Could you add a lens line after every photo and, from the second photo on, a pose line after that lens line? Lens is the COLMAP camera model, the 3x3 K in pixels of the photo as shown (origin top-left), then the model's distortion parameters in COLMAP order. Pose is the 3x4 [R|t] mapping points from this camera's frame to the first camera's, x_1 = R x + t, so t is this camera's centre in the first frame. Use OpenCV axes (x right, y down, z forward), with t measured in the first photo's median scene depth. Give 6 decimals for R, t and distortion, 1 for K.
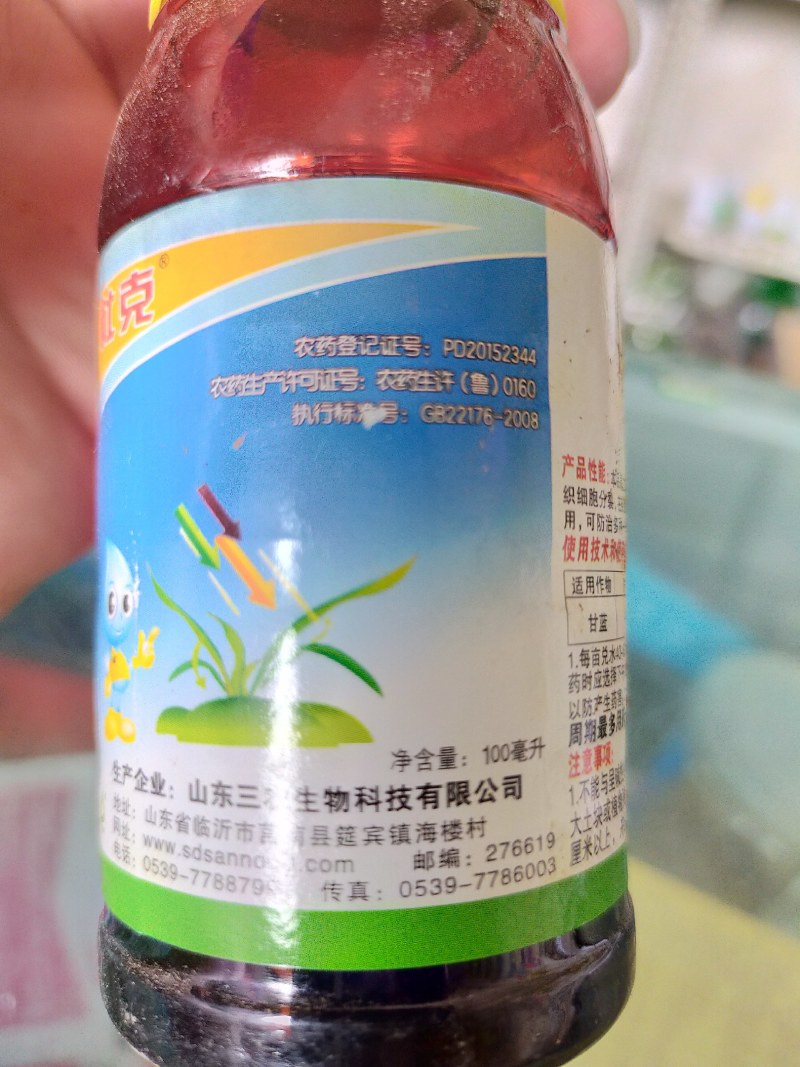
lens RADIAL K [[881.4, 0, 400.0], [0, 881.4, 533.5], [0, 0, 1]] dist [0.009900, -0.312972]
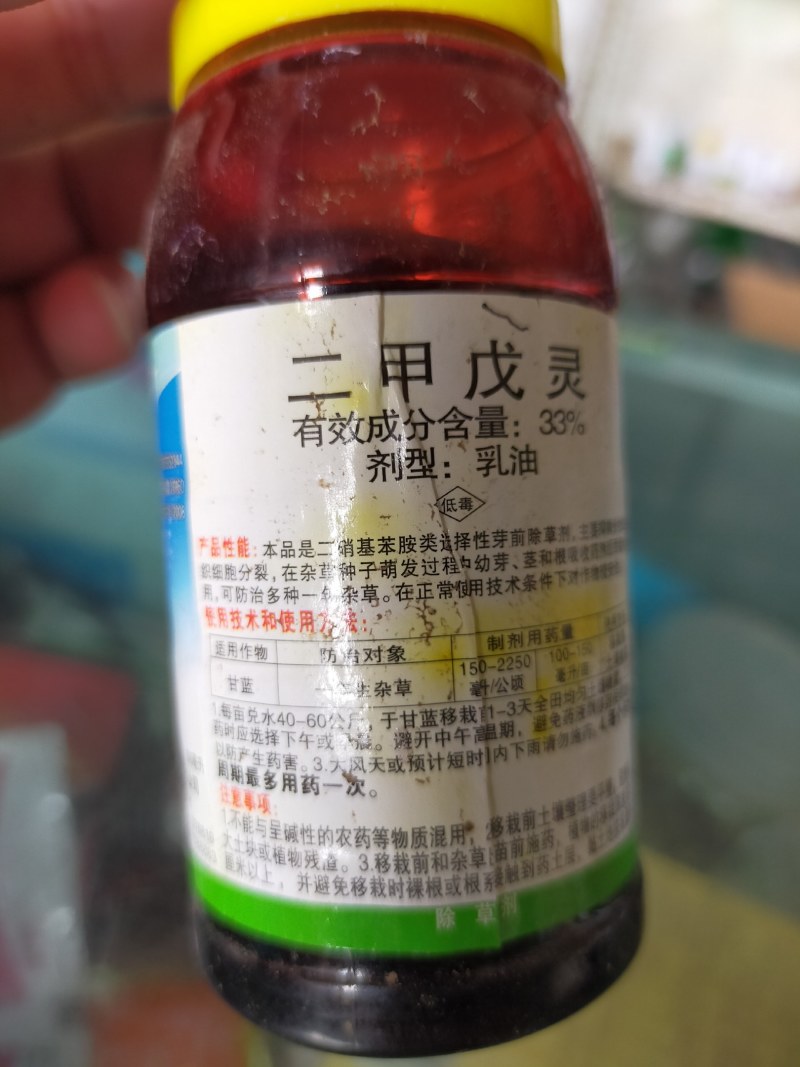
lens RADIAL K [[881.4, 0, 400.0], [0, 881.4, 533.5], [0, 0, 1]] dist [0.009900, -0.312972]
pose [[0.063309, 0.070289, -0.995516, 1.488691], [0.110325, 0.990910, 0.076980, -0.168464], [0.991877, -0.114704, 0.054978, 1.299867]]
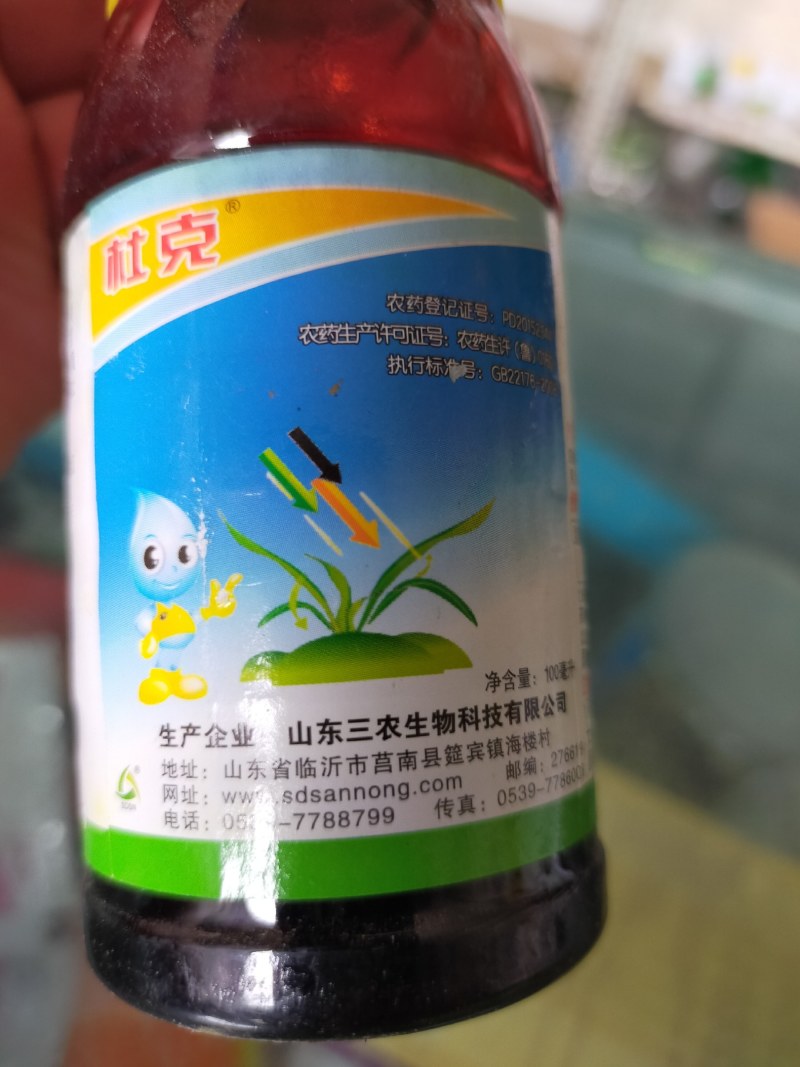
lens RADIAL K [[887.5, 0, 402.2], [0, 887.5, 550.6], [0, 0, 1]] dist [-0.057089, -0.003986]
pose [[0.906775, -0.010659, 0.421481, -0.553919], [0.019664, 0.999662, -0.017024, 0.106428], [-0.421157, 0.023725, 0.906678, 0.032688]]
